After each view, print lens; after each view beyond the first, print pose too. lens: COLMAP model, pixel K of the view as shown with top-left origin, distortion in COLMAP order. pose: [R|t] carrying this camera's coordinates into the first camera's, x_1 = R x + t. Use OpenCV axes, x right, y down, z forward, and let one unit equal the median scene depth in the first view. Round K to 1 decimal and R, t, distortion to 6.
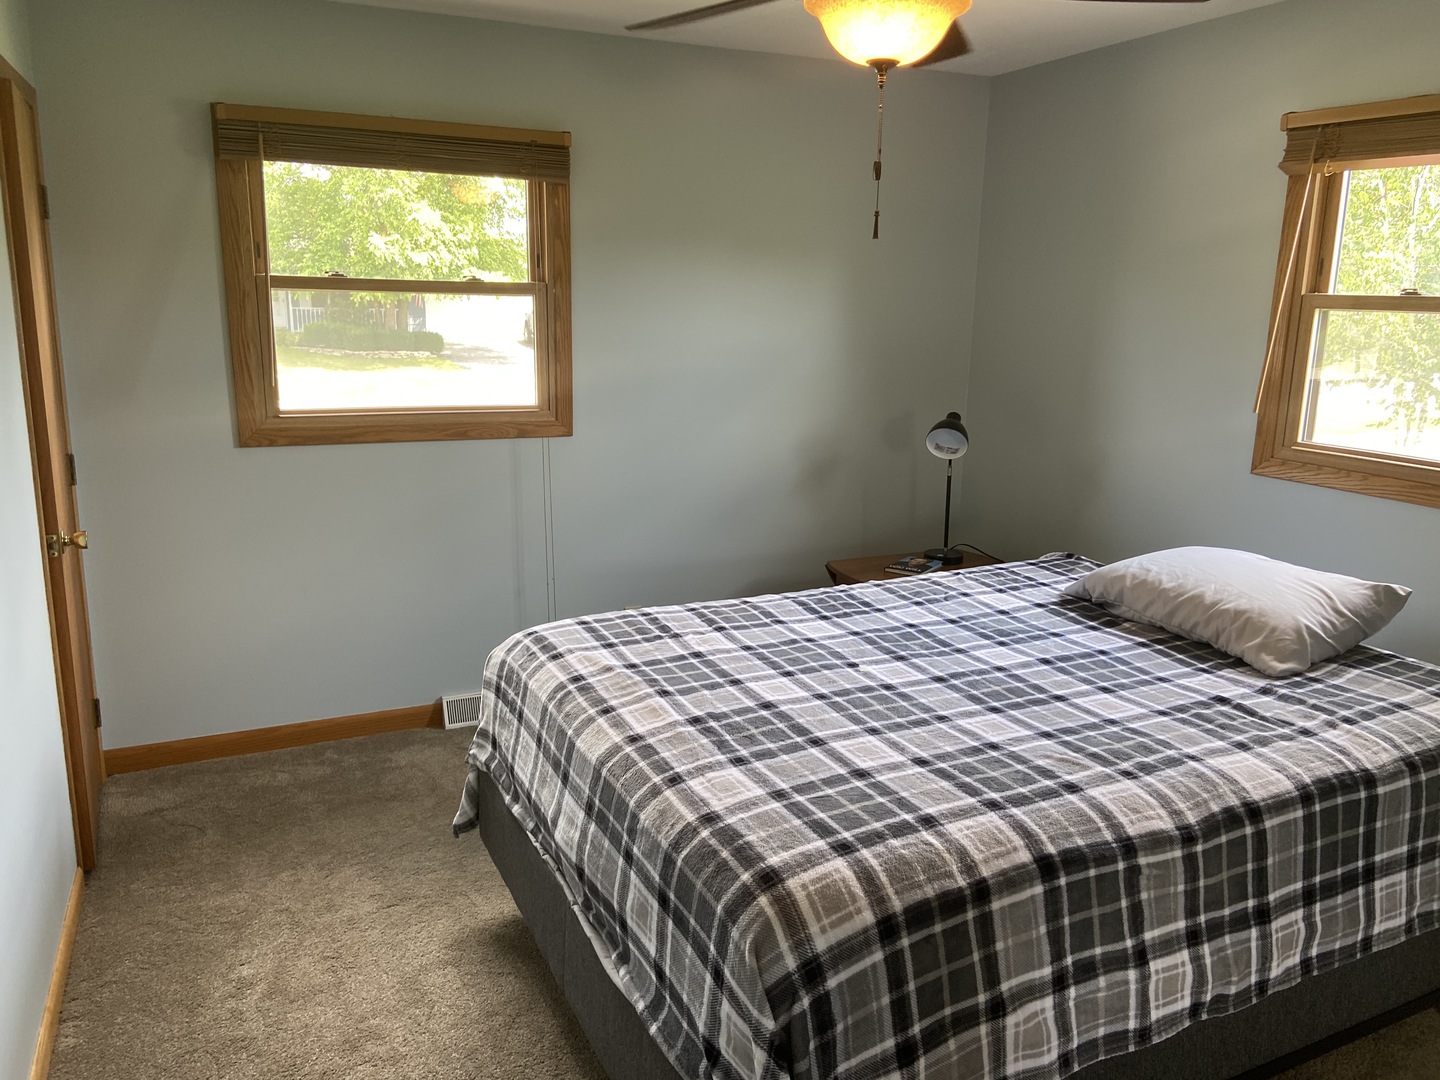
lens RADIAL K [[1071.2, 0, 713.6], [0, 1071.2, 528.7], [0, 0, 1]] dist [0.123284, -0.153554]
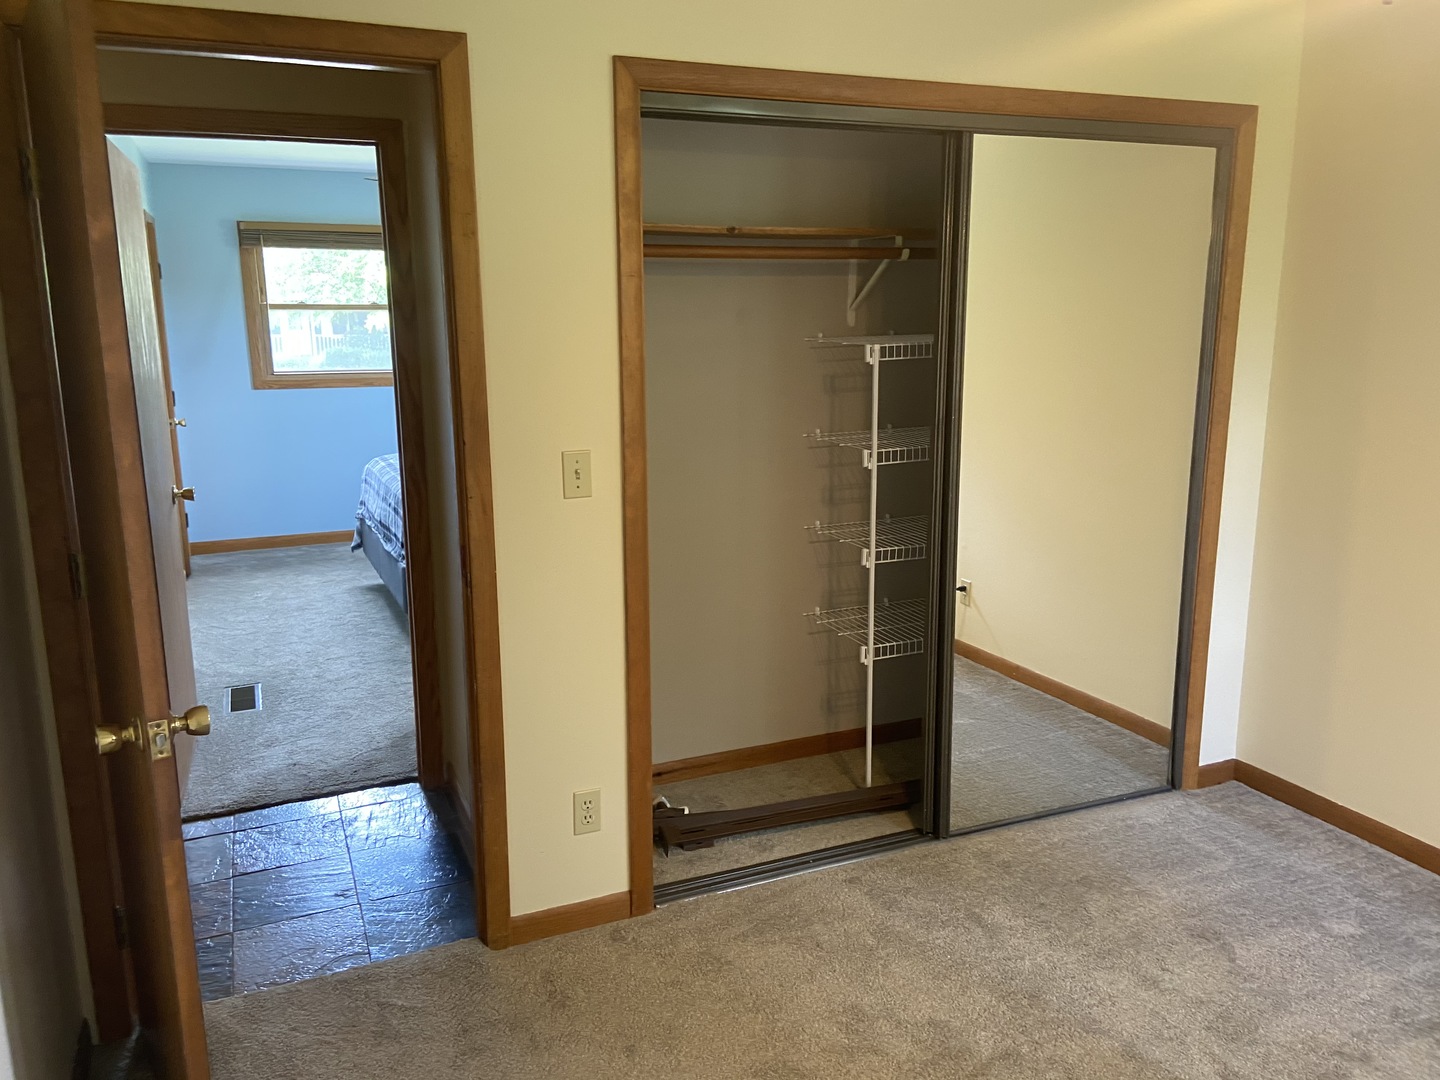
lens RADIAL K [[1071.2, 0, 713.6], [0, 1071.2, 528.7], [0, 0, 1]] dist [0.123284, -0.153554]
pose [[0.999381, -0.023053, -0.026576, 0.481951], [0.022595, 0.999593, -0.017396, 0.248858], [0.026967, 0.016785, 0.999495, -1.031703]]
